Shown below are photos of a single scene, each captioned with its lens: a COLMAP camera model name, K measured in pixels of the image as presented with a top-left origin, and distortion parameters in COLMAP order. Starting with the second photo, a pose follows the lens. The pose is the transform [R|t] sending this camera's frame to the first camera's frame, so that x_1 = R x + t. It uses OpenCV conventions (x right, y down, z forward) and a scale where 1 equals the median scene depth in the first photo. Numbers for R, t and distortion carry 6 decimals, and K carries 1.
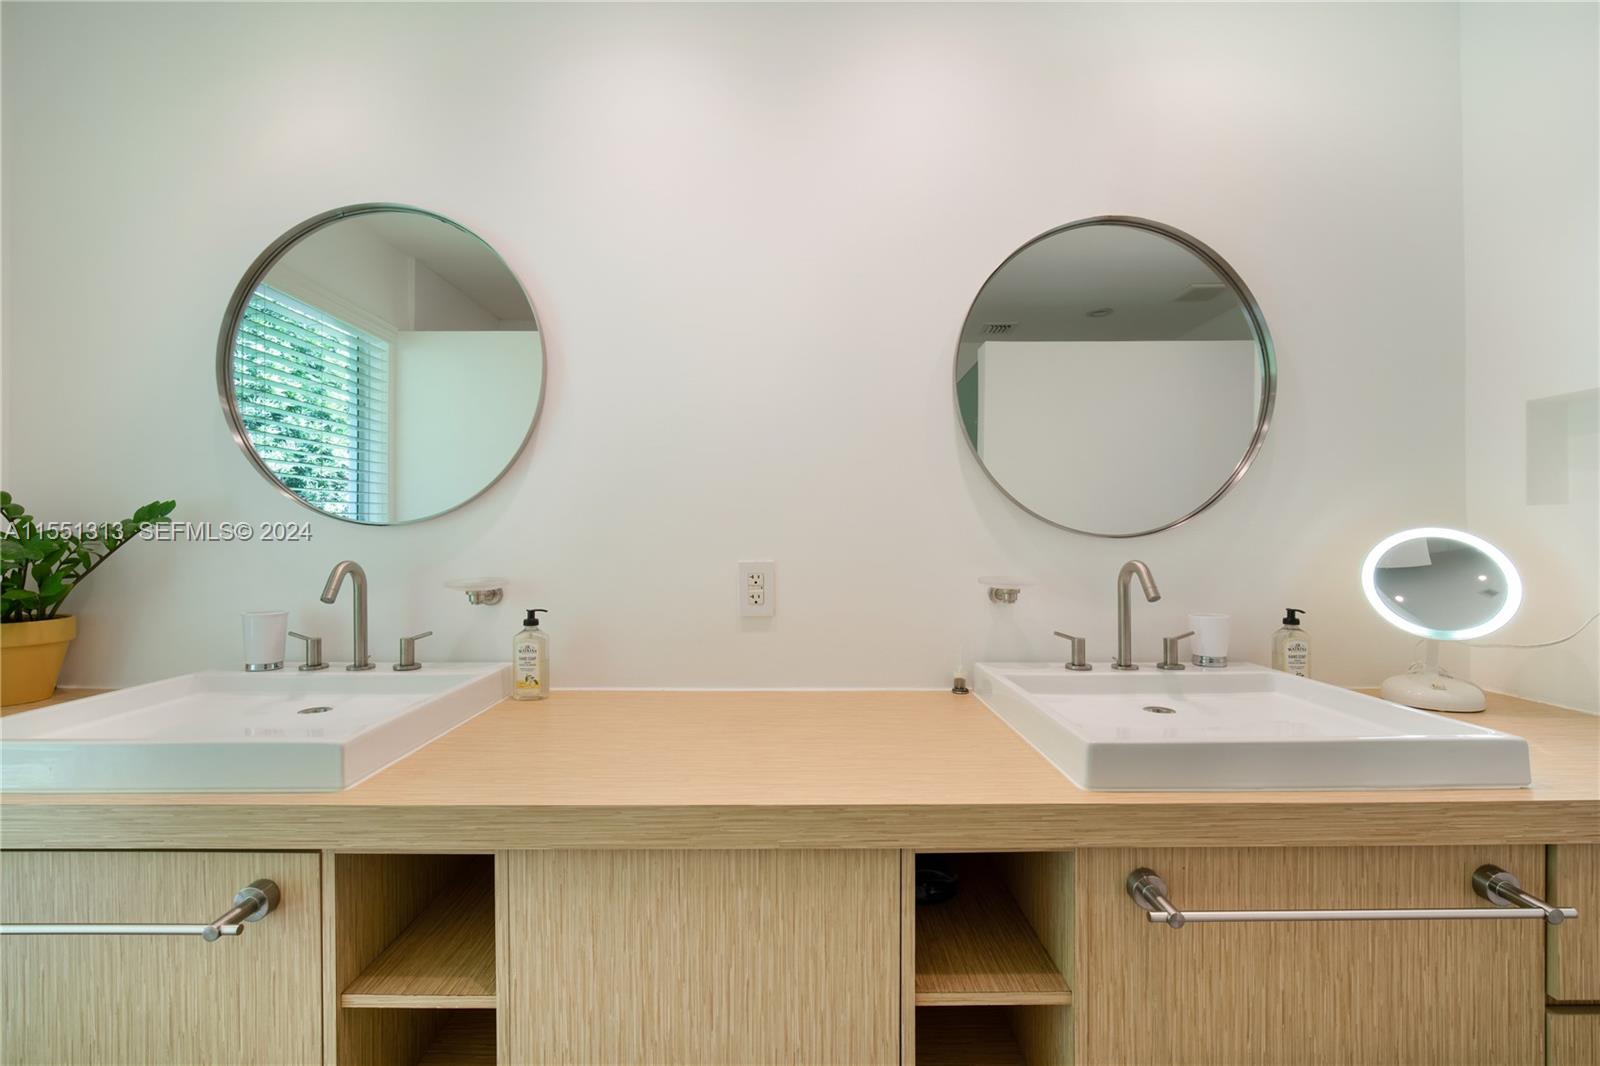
lens RADIAL K [[725.2, 0, 800.0], [0, 725.2, 533.0], [0, 0, 1]] dist [-0.002322, 0.000368]
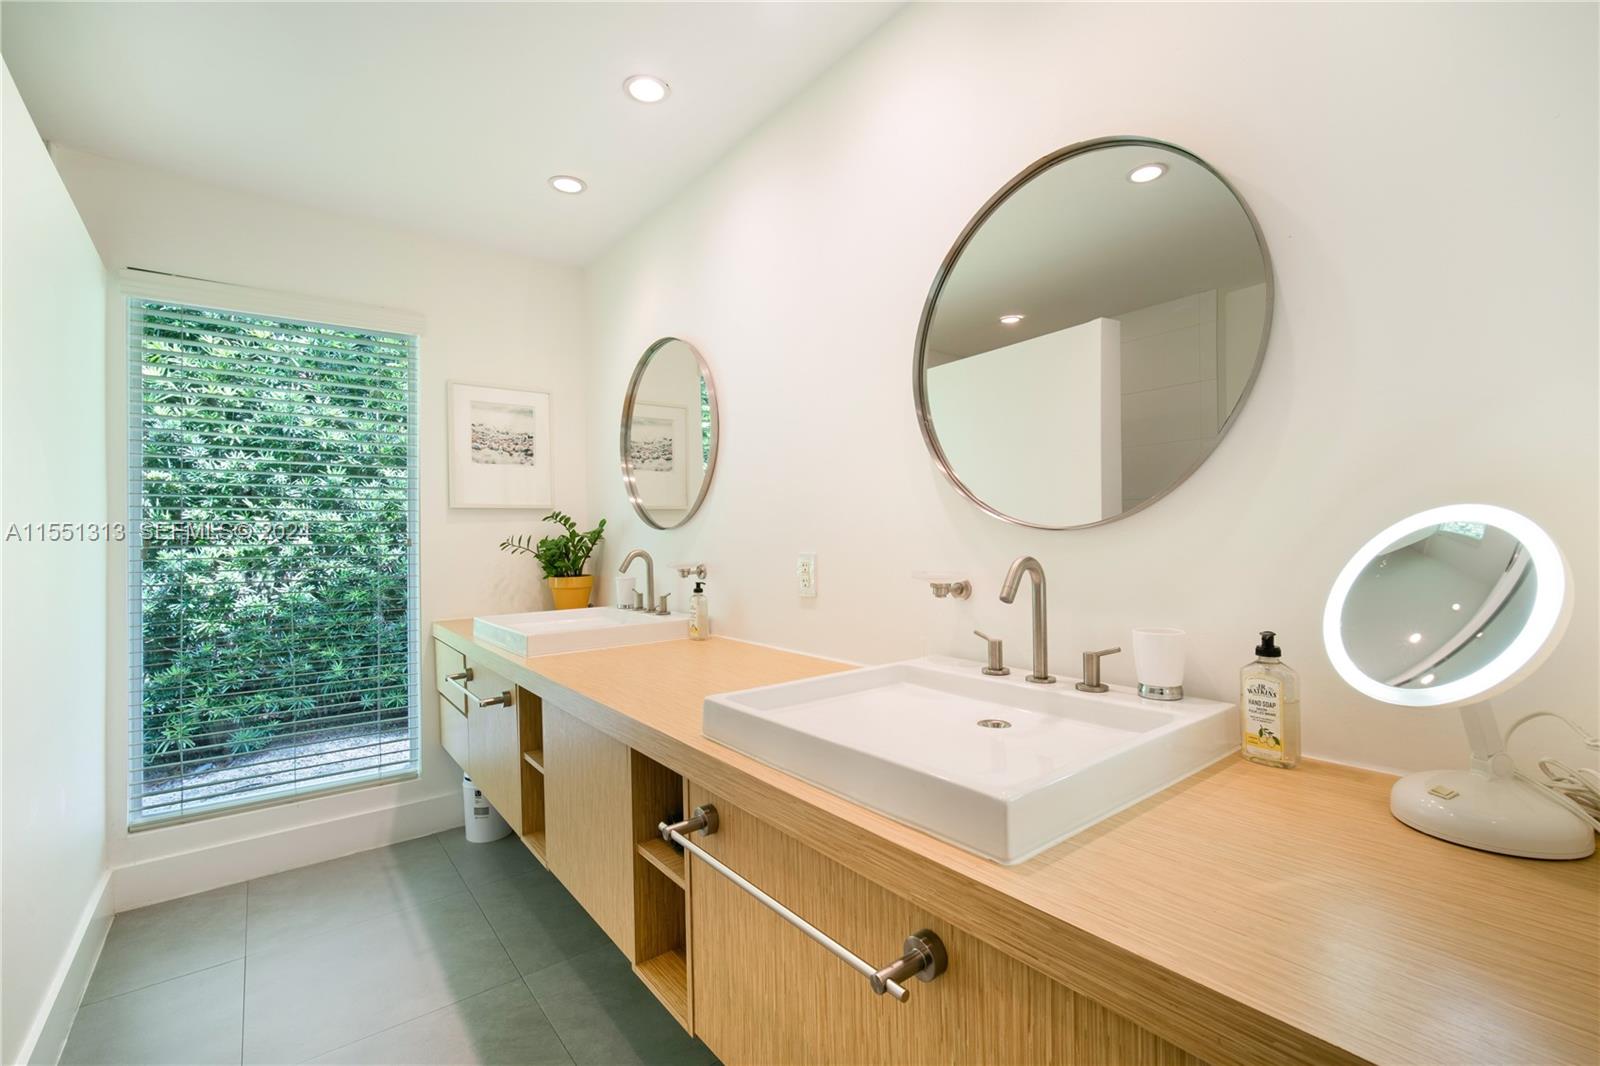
lens RADIAL K [[686.2, 0, 800.0], [0, 686.2, 533.0], [0, 0, 1]] dist [-0.020916, 0.000020]
pose [[0.606098, -0.011732, -0.795303, 0.964325], [0.009978, 0.999925, -0.007147, 0.010620], [0.795327, -0.003604, 0.606169, 0.275773]]
